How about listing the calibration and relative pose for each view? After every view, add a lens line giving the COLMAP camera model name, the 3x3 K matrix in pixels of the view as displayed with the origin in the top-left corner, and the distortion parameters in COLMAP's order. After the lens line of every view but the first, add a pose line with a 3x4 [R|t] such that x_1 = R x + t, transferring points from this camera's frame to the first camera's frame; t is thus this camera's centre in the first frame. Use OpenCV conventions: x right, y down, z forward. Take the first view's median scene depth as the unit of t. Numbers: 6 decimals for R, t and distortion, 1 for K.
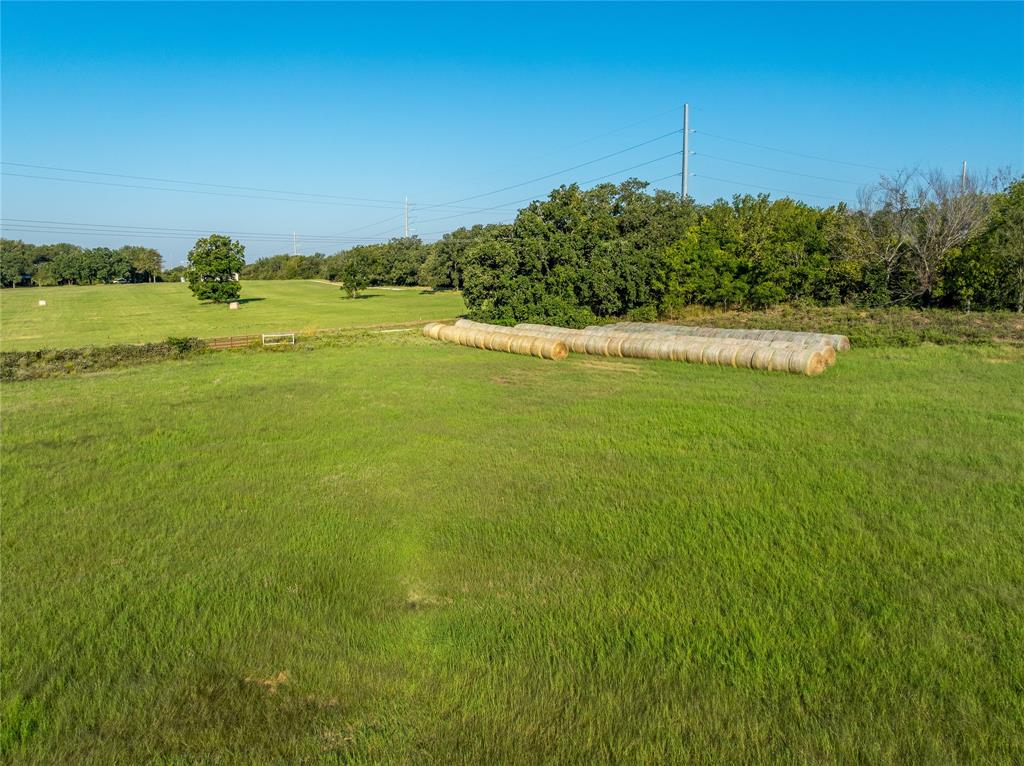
lens RADIAL K [[719.7, 0, 512.0], [0, 719.7, 383.0], [0, 0, 1]] dist [-0.000077, -0.001467]
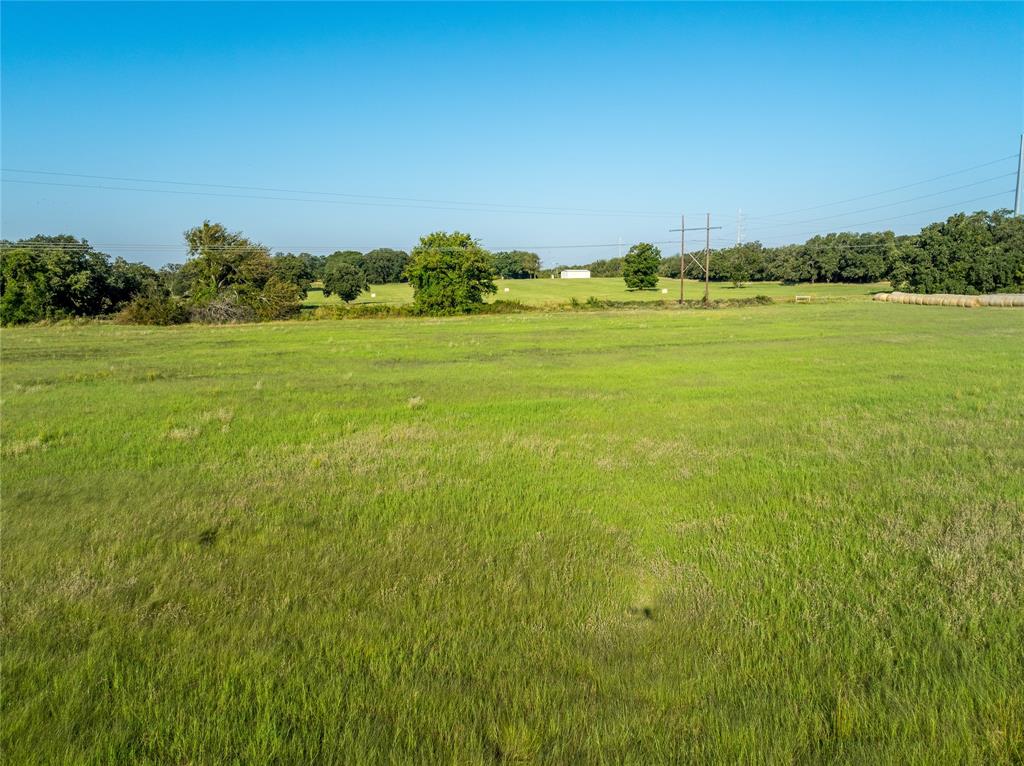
lens RADIAL K [[719.7, 0, 512.0], [0, 719.7, 383.0], [0, 0, 1]] dist [-0.000077, -0.001467]
pose [[0.944183, 0.051823, -0.325321, -0.348451], [-0.052924, 0.998584, 0.005470, 0.167436], [0.325143, 0.012053, 0.945588, -0.935768]]
